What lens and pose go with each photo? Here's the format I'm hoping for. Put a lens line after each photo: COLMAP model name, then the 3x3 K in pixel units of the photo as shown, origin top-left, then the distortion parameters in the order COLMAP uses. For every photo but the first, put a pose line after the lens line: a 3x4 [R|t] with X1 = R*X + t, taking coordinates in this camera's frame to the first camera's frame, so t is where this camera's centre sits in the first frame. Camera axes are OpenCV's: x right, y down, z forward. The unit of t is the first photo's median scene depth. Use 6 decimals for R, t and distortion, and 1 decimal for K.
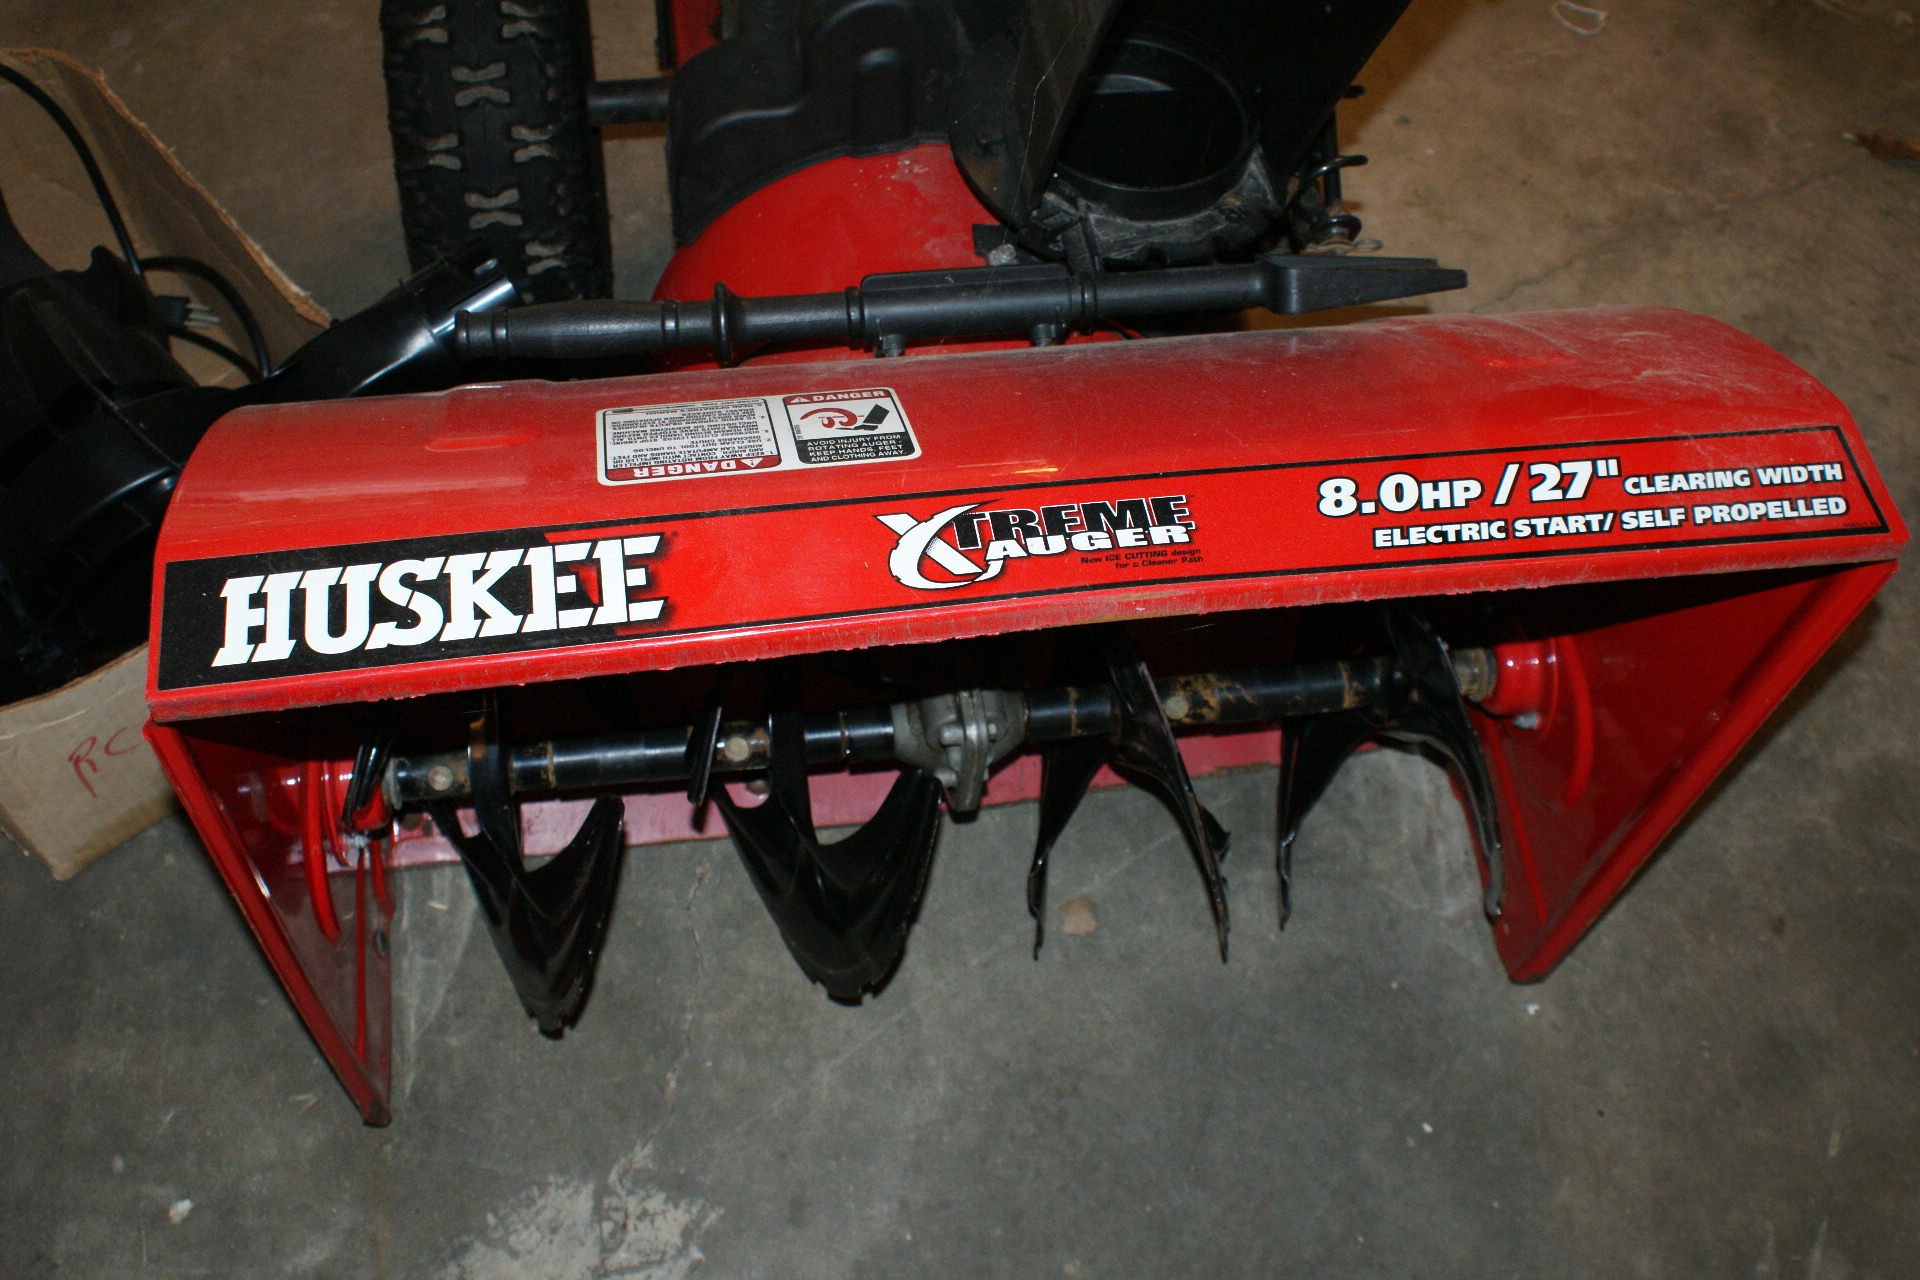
lens RADIAL K [[2064.9, 0, 960.0], [0, 2064.9, 640.0], [0, 0, 1]] dist [-0.142637, 0.199613]
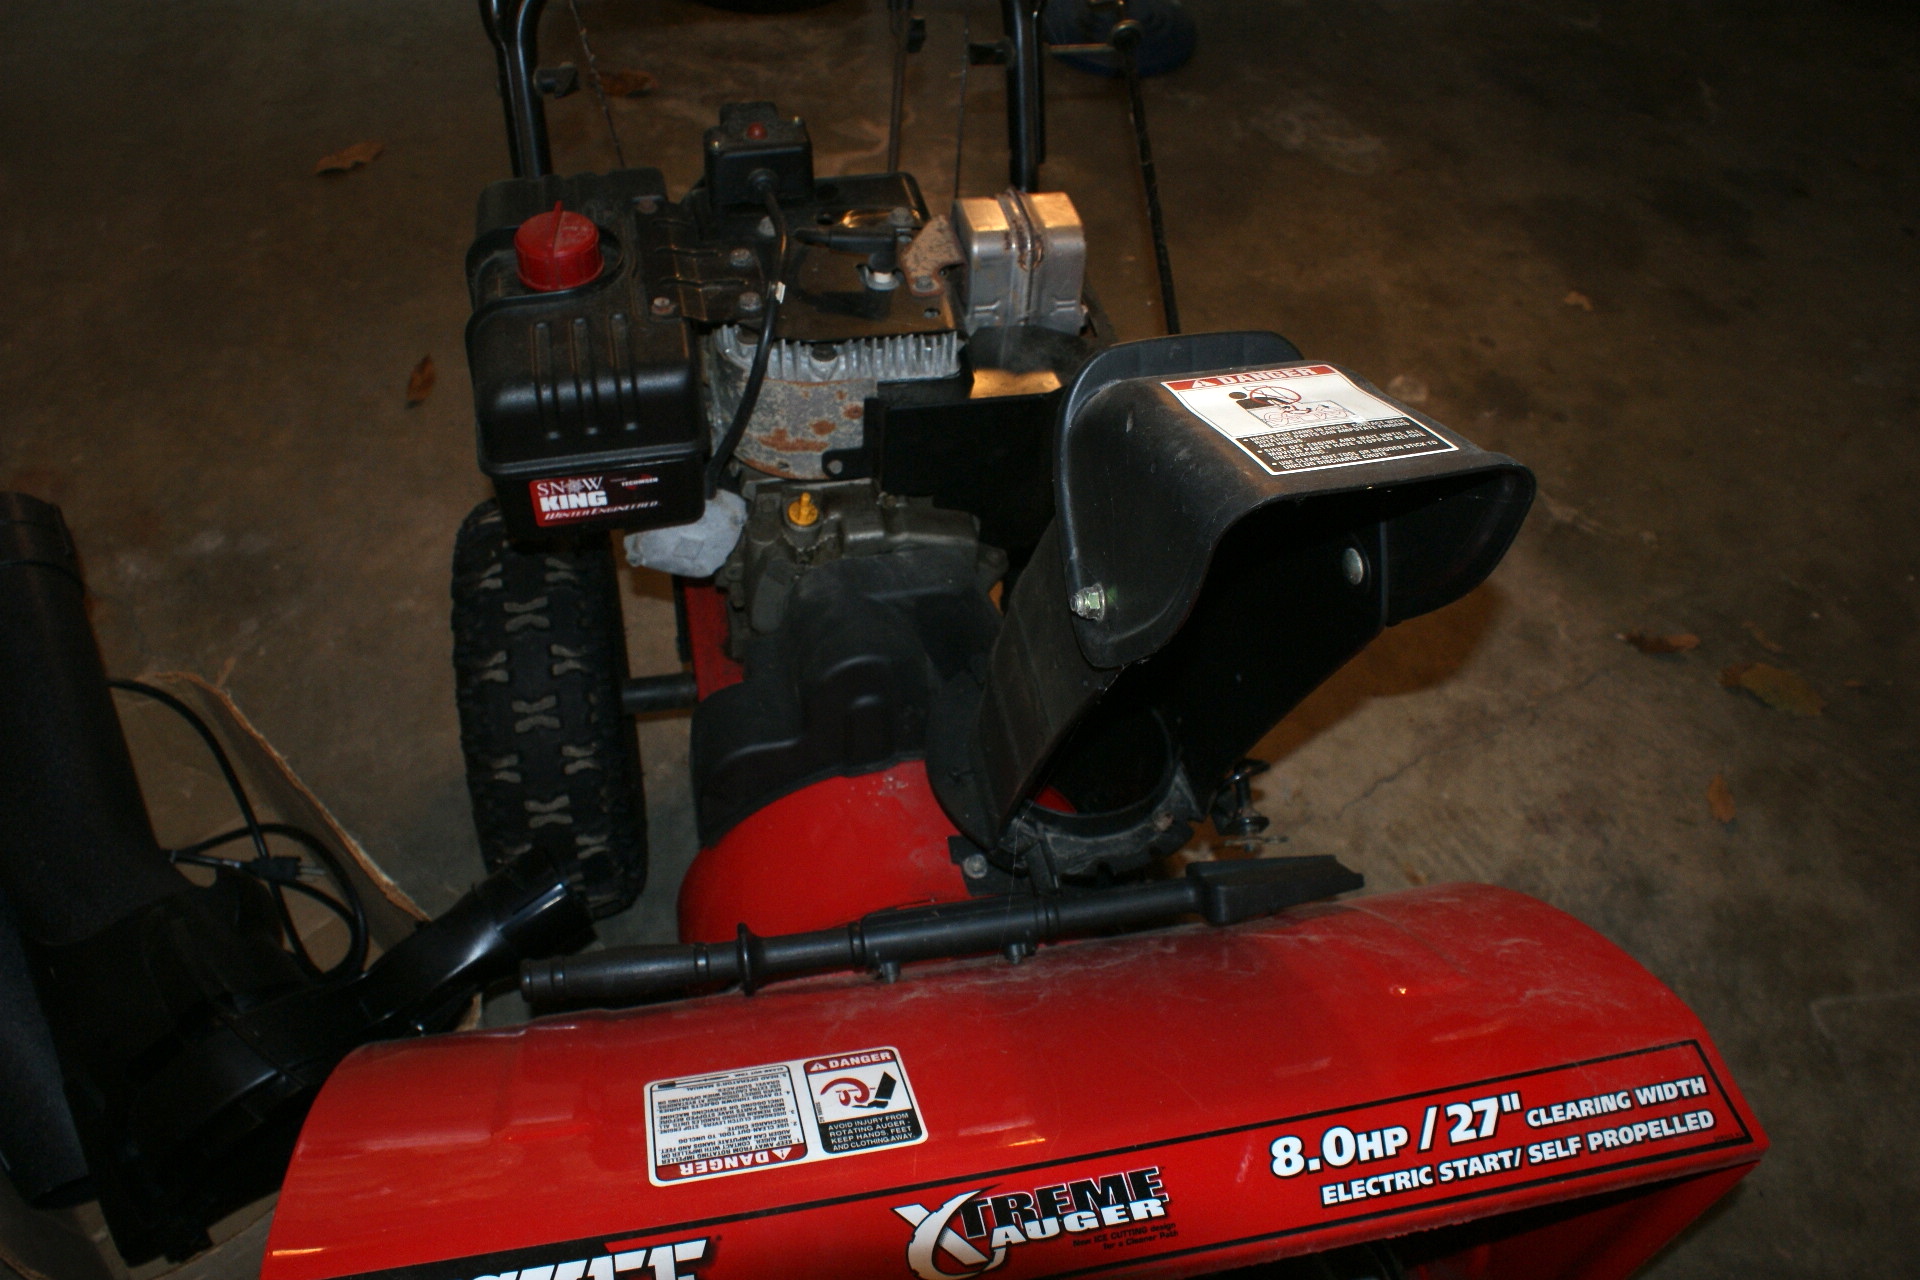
lens RADIAL K [[1607.1, 0, 960.0], [0, 1607.1, 640.0], [0, 0, 1]] dist [-0.159807, 0.174279]
pose [[0.998453, -0.044875, 0.032845, -0.017185], [0.049840, 0.984087, -0.170554, -0.208721], [-0.024669, 0.171927, 0.984801, 0.072700]]
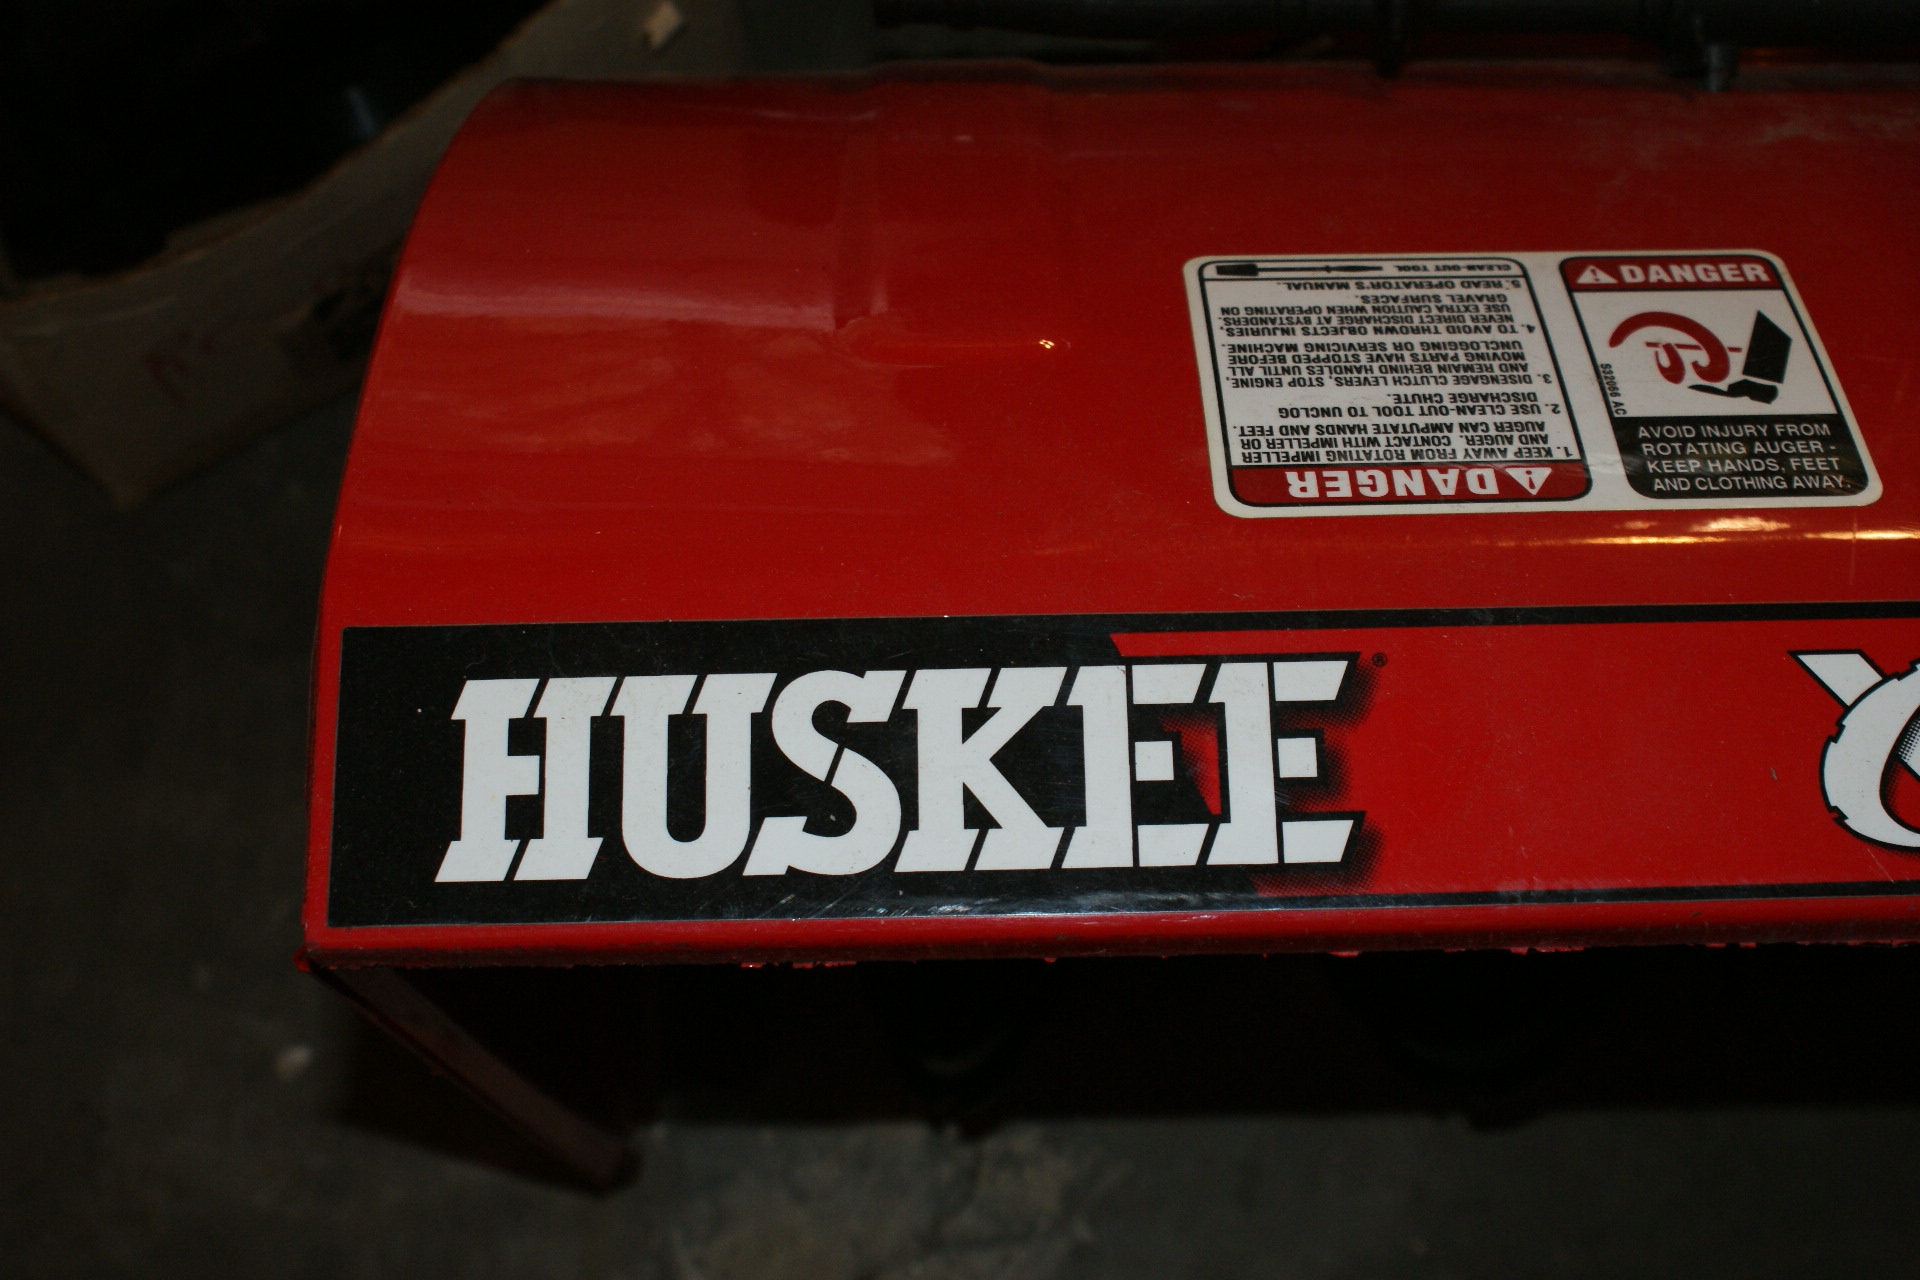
lens RADIAL K [[2829.3, 0, 960.0], [0, 2829.3, 640.0], [0, 0, 1]] dist [-0.073155, -0.034990]
pose [[0.987838, 0.107480, -0.112354, -0.151363], [-0.076184, 0.964504, 0.252839, -0.202407], [0.135541, -0.241205, 0.960963, 0.328411]]
